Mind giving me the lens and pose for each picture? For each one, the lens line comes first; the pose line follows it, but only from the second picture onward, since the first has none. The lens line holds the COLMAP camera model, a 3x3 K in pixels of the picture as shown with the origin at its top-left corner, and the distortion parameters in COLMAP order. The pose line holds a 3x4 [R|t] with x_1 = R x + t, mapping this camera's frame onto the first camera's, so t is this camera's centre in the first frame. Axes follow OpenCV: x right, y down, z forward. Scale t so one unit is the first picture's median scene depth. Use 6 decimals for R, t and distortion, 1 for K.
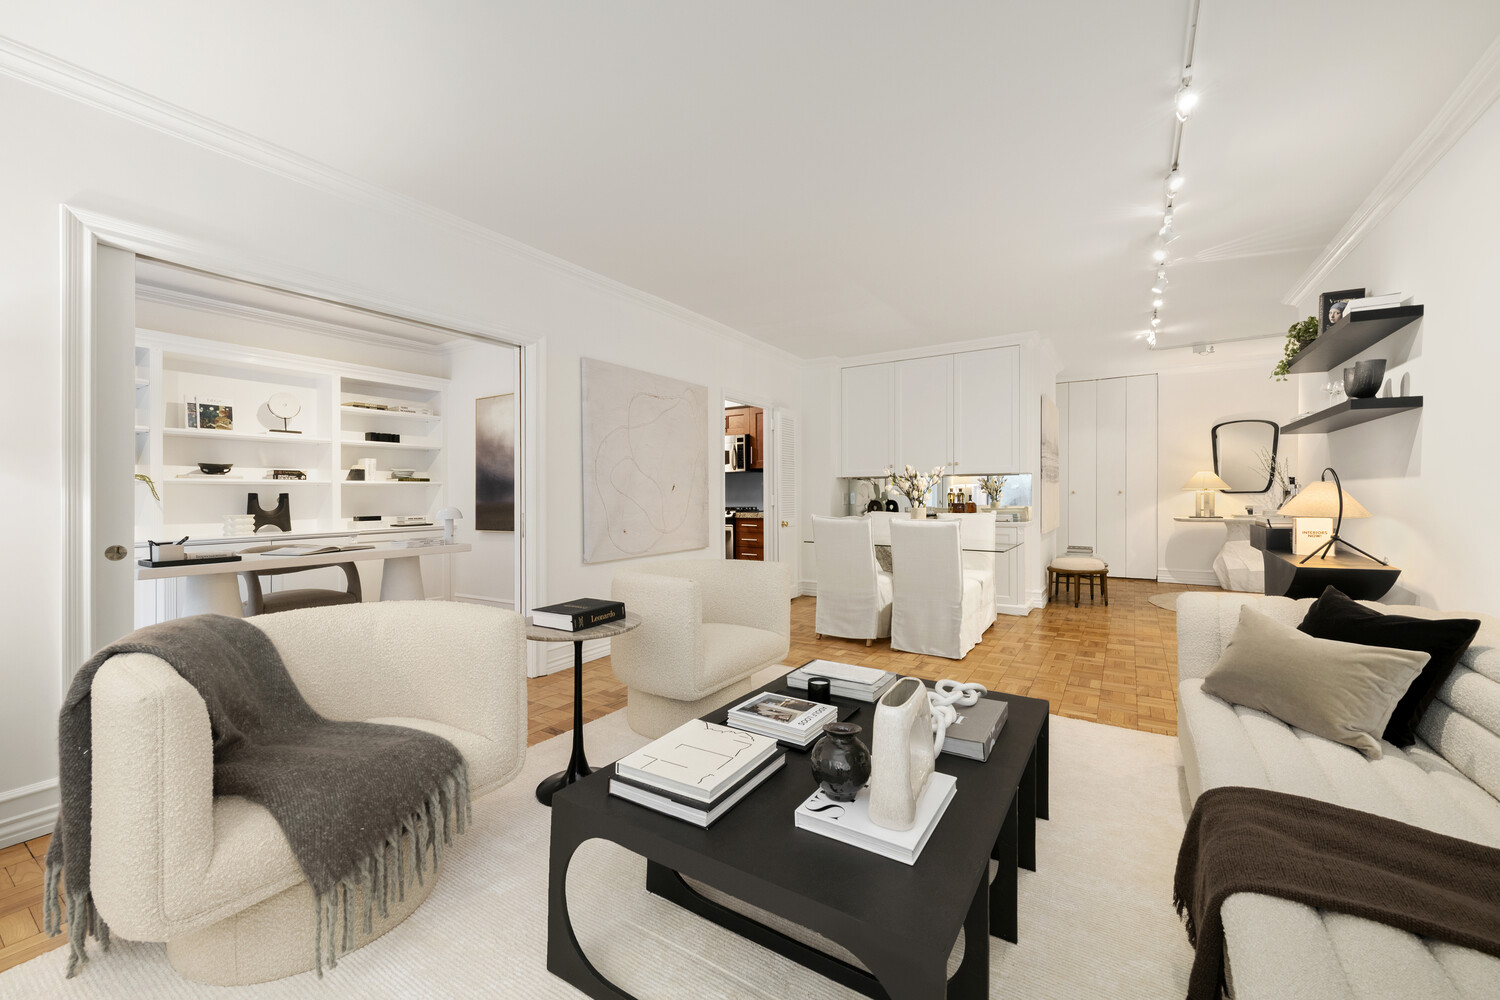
lens RADIAL K [[601.0, 0, 747.0], [0, 601.0, 497.6], [0, 0, 1]] dist [-0.002450, -0.000164]
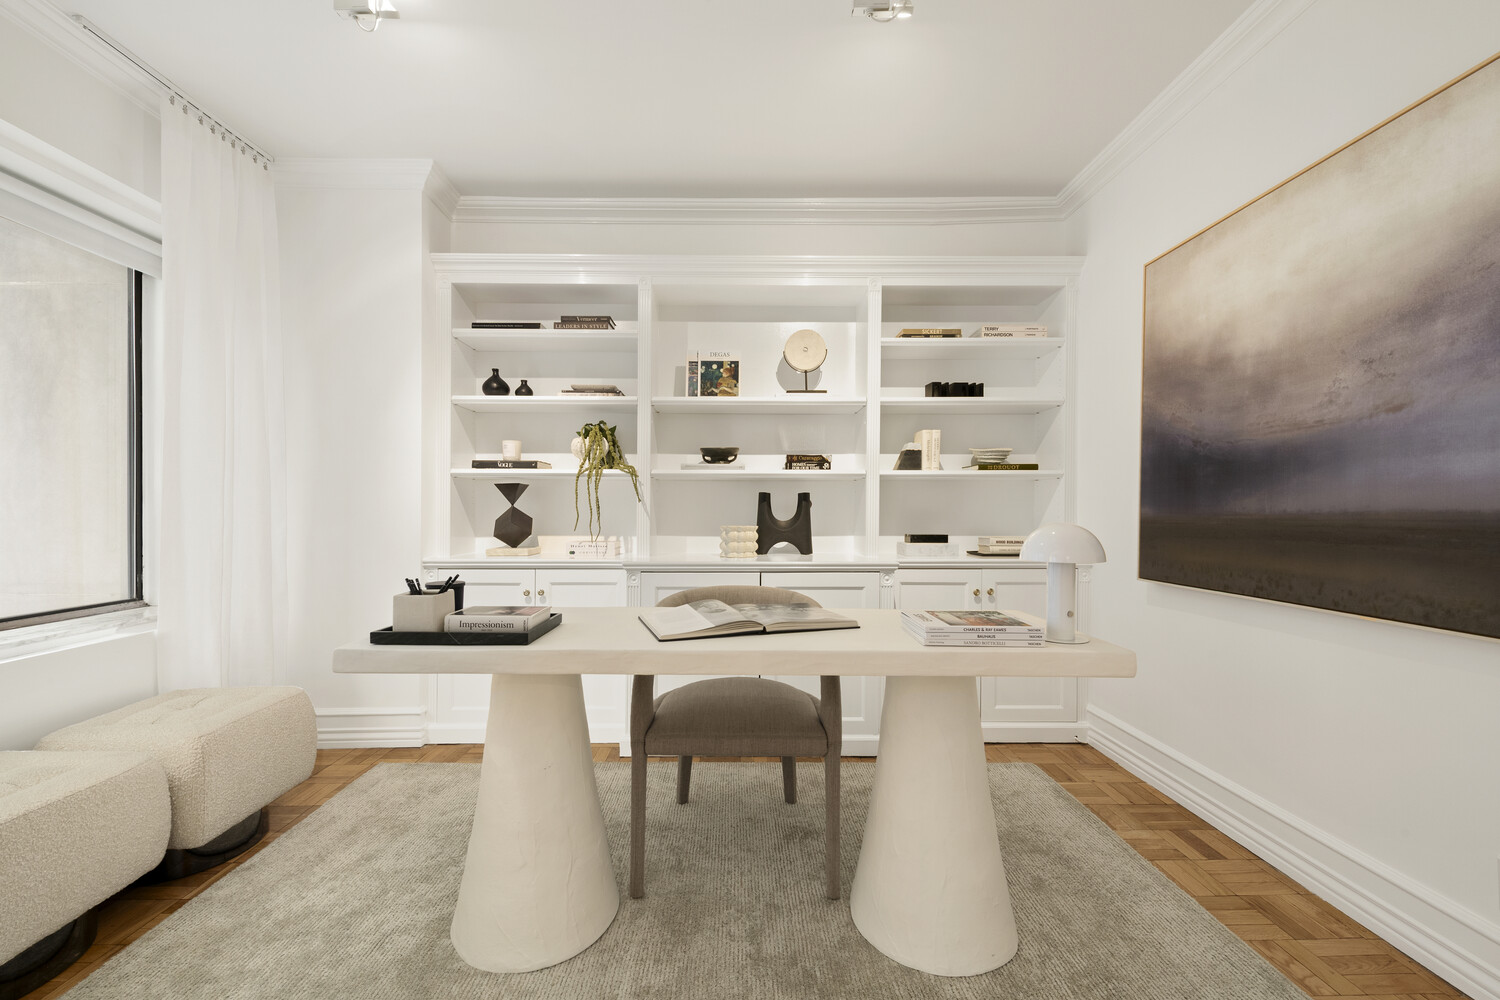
lens RADIAL K [[601.0, 0, 744.4], [0, 601.0, 509.4], [0, 0, 1]] dist [-0.002450, -0.000164]
pose [[0.550318, 0.009320, -0.834903, -0.276330], [-0.011195, 0.999930, 0.003783, 0.008033], [0.834880, 0.007265, 0.550384, 0.585189]]
